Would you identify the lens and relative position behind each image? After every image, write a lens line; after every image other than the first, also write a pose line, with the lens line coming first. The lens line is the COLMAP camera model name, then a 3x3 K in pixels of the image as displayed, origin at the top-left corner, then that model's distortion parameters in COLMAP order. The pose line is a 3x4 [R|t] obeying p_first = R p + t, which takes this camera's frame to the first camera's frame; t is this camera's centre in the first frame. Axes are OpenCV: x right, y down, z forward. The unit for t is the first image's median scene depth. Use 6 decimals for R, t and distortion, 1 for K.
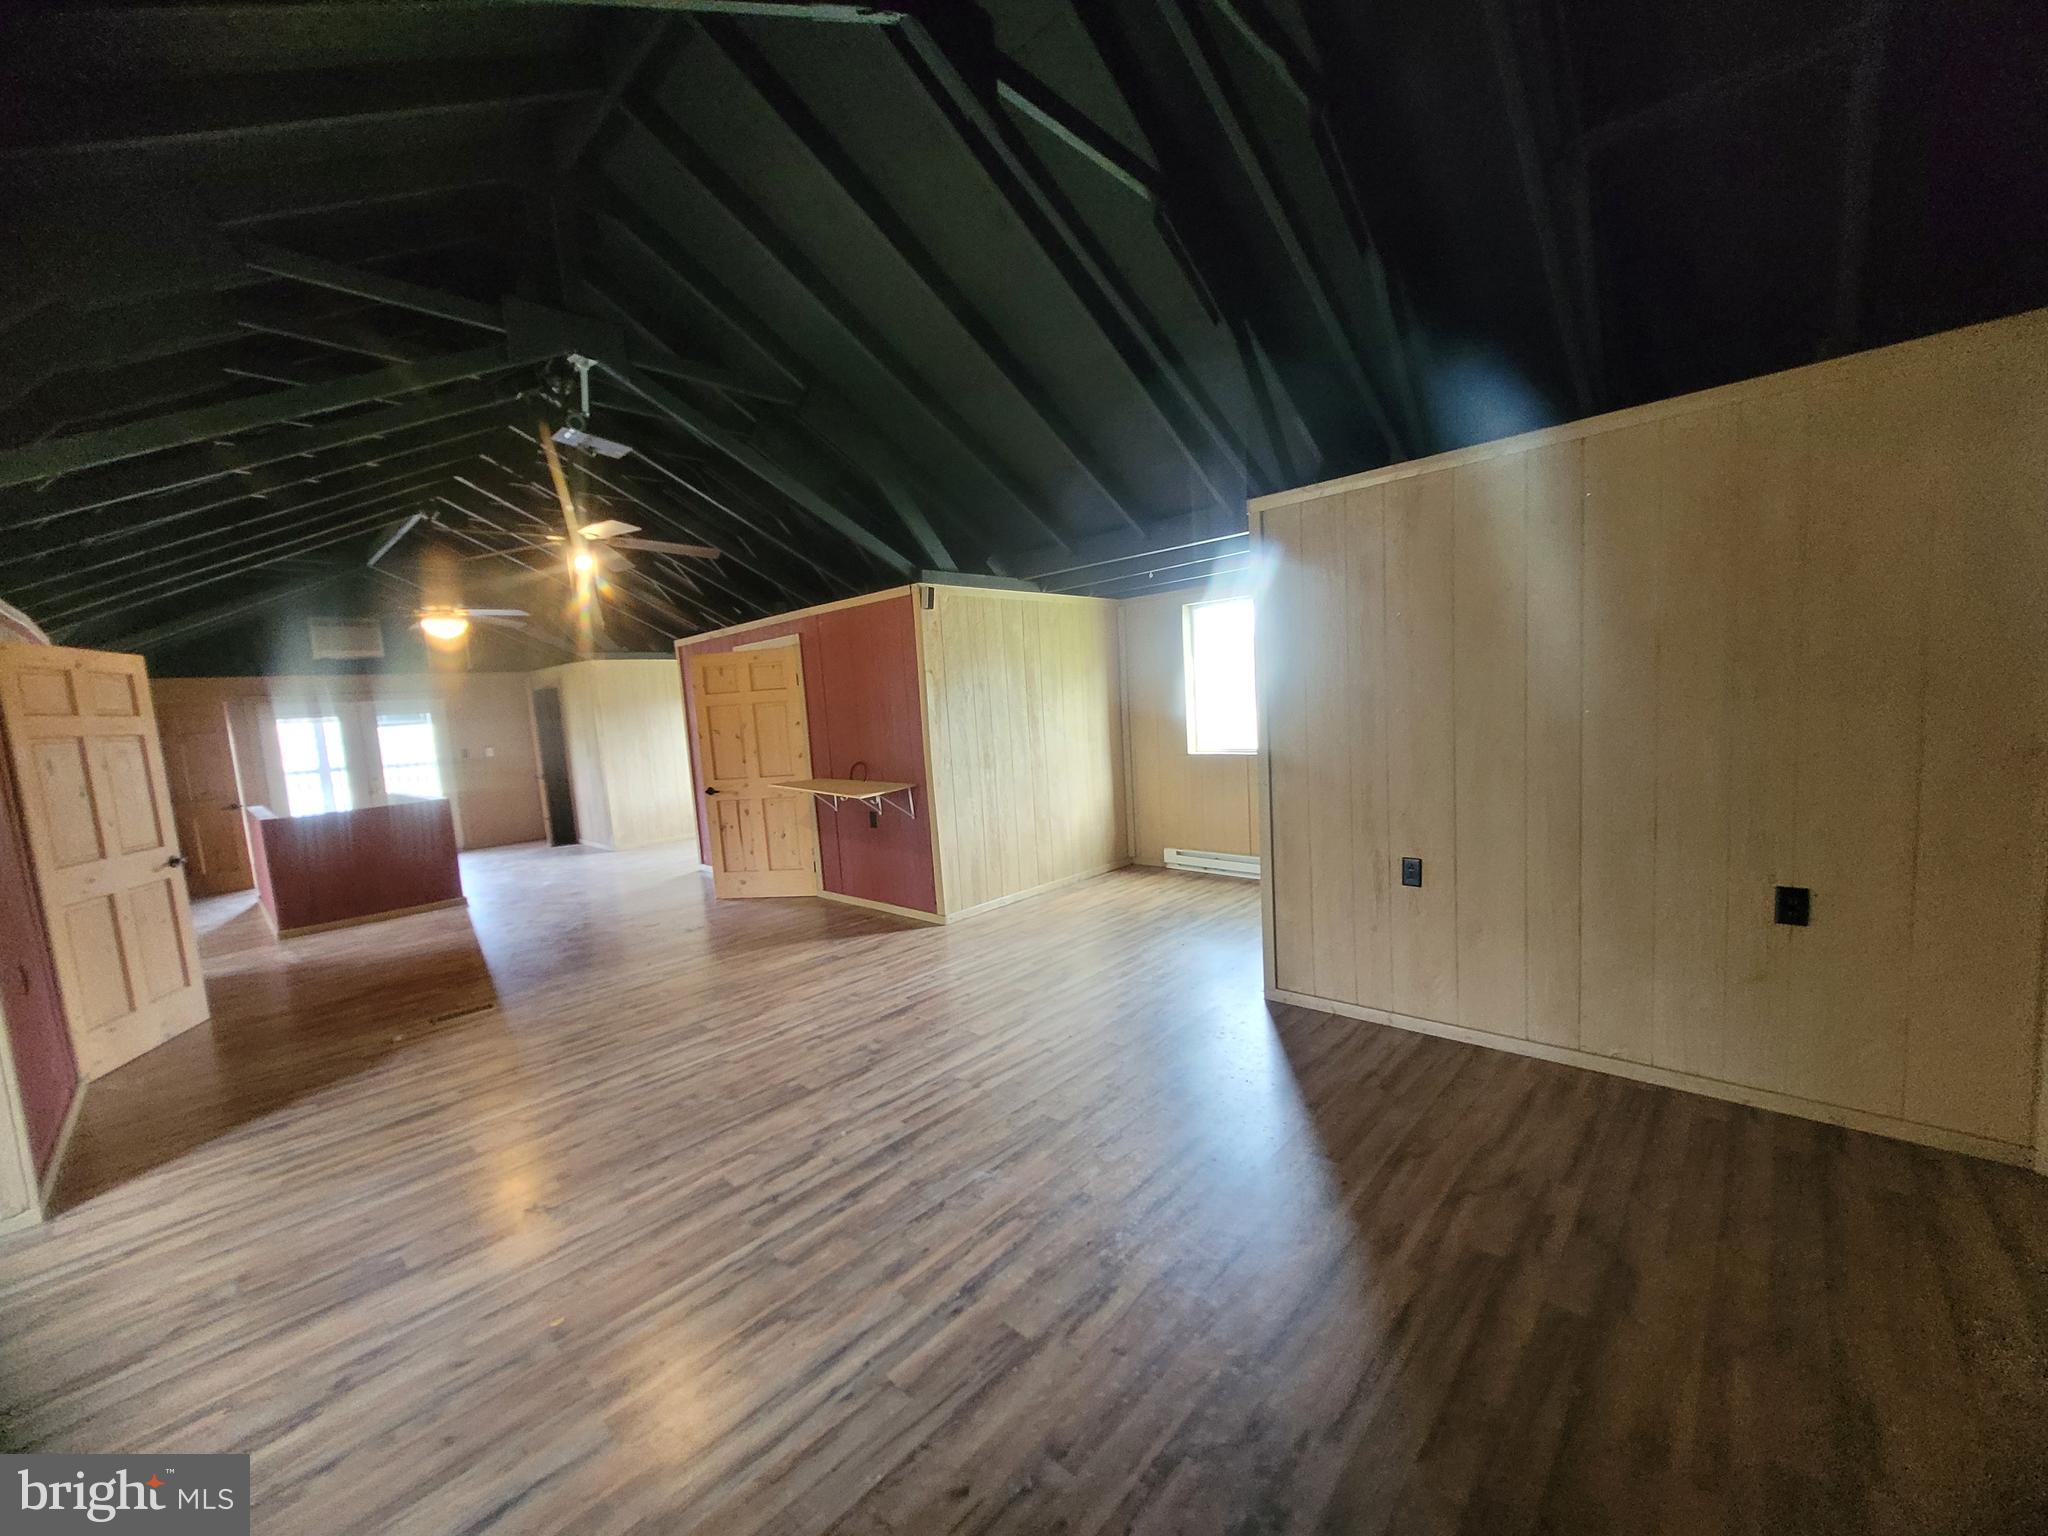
lens RADIAL K [[791.4, 0, 1032.7], [0, 791.4, 774.6], [0, 0, 1]] dist [0.007279, -0.002256]
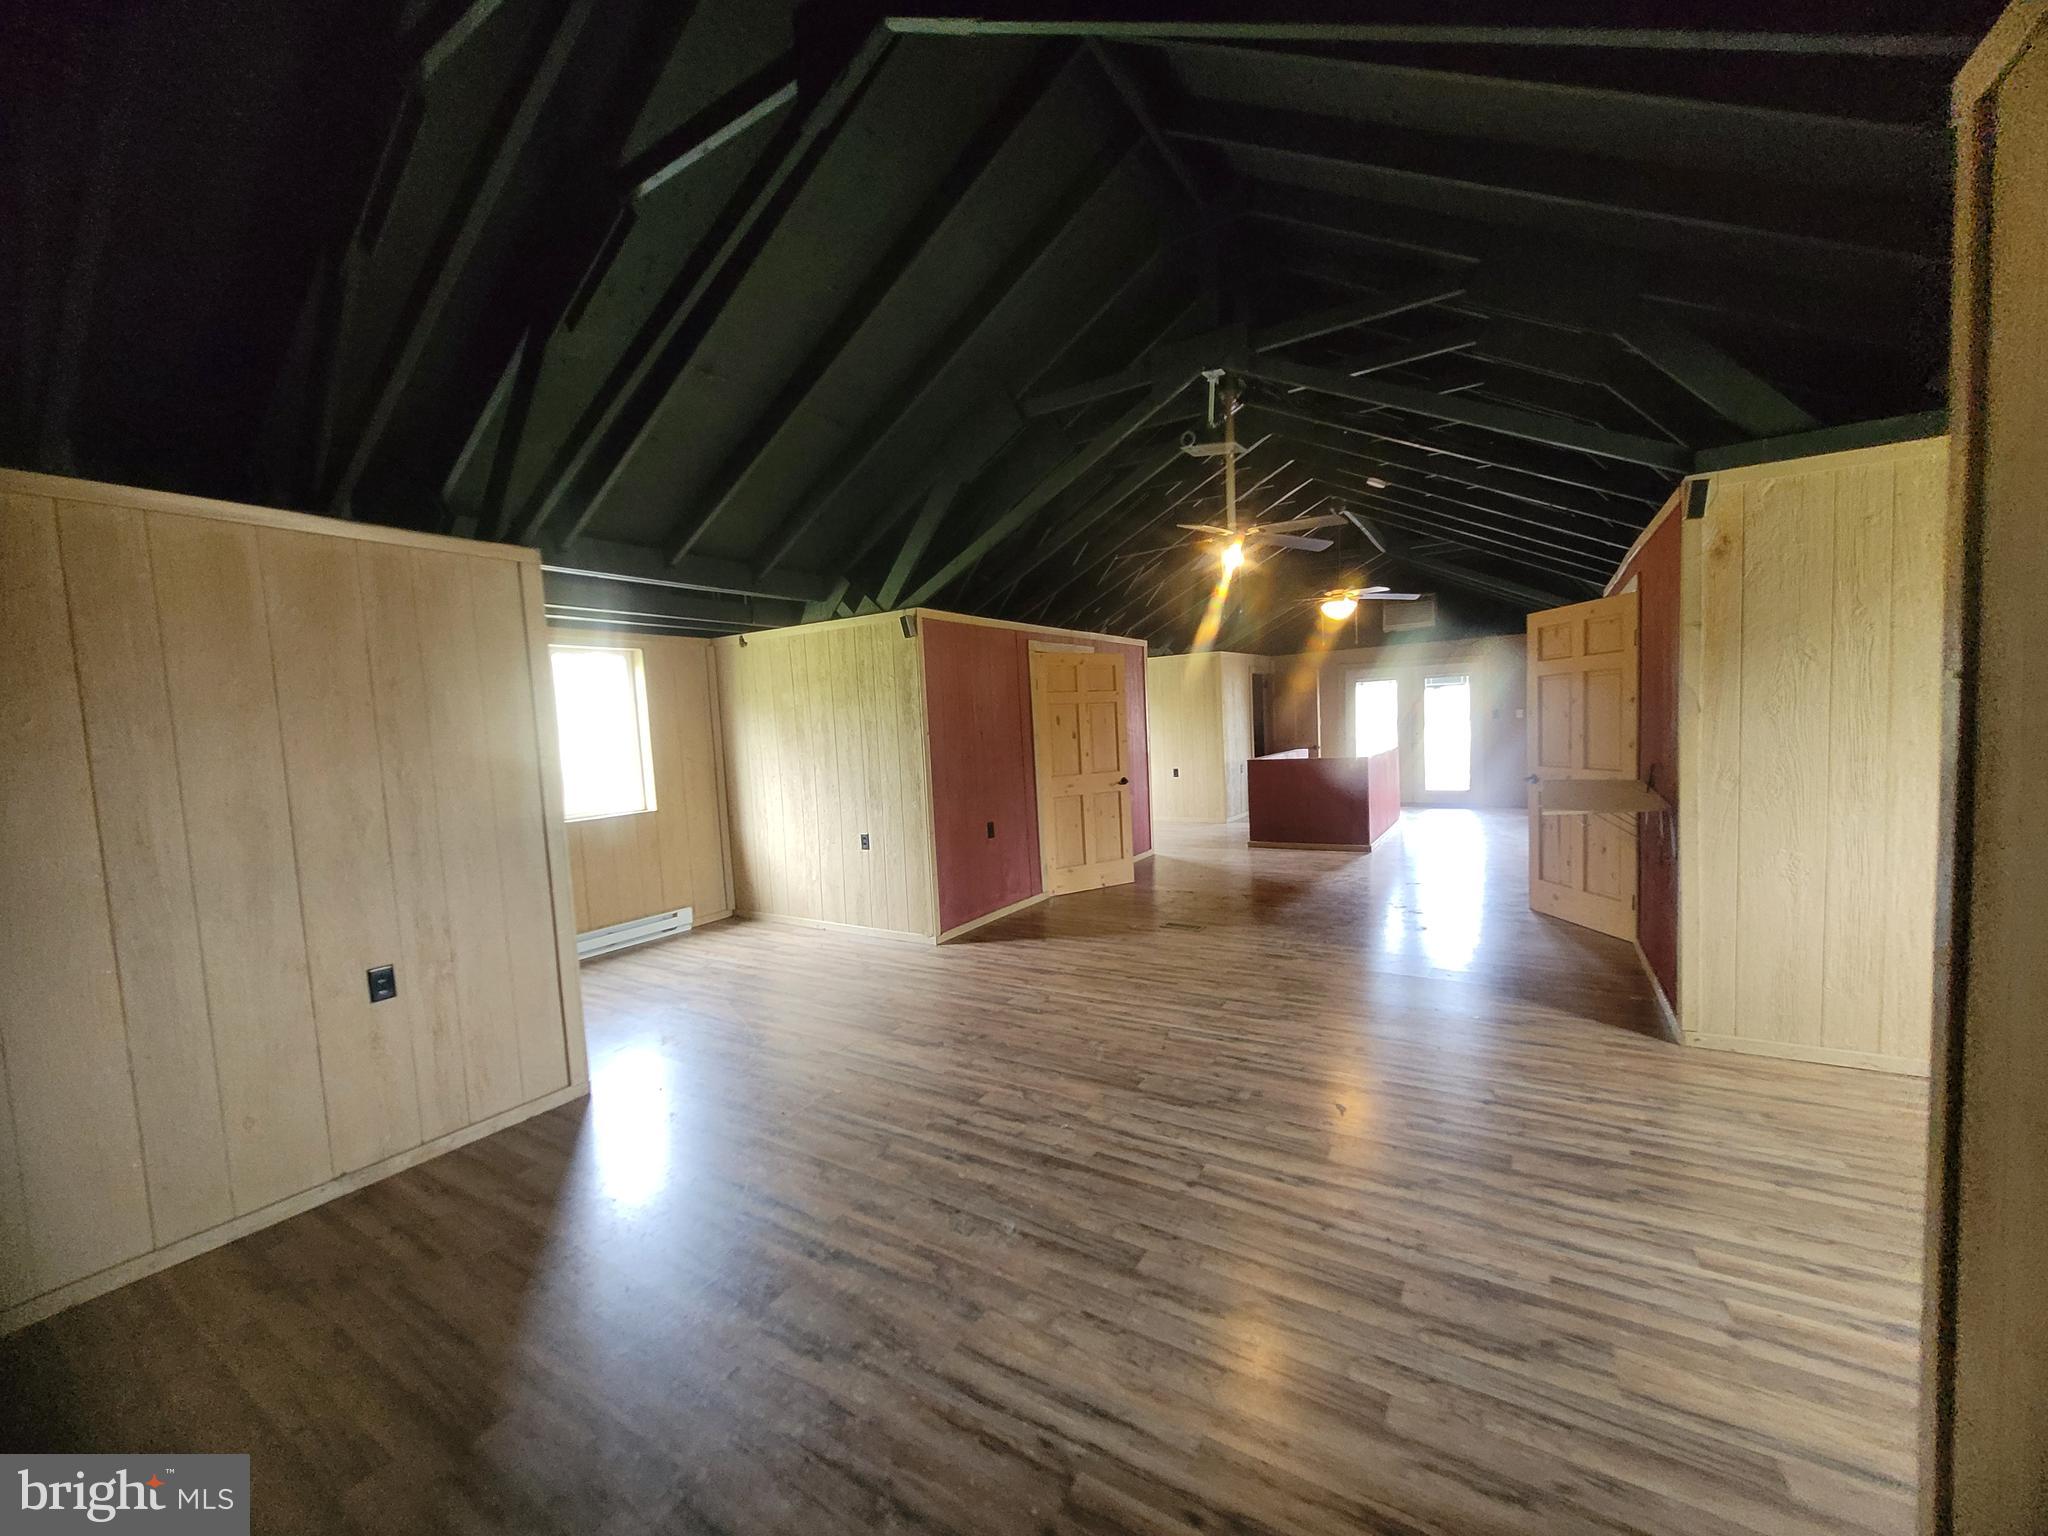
lens RADIAL K [[791.4, 0, 1024.8], [0, 791.4, 787.7], [0, 0, 1]] dist [0.007279, -0.002256]
pose [[0.194316, 0.132647, -0.971929, 0.618345], [-0.052134, 0.990811, 0.124801, -0.095406], [0.979553, 0.026420, 0.199446, 0.657068]]
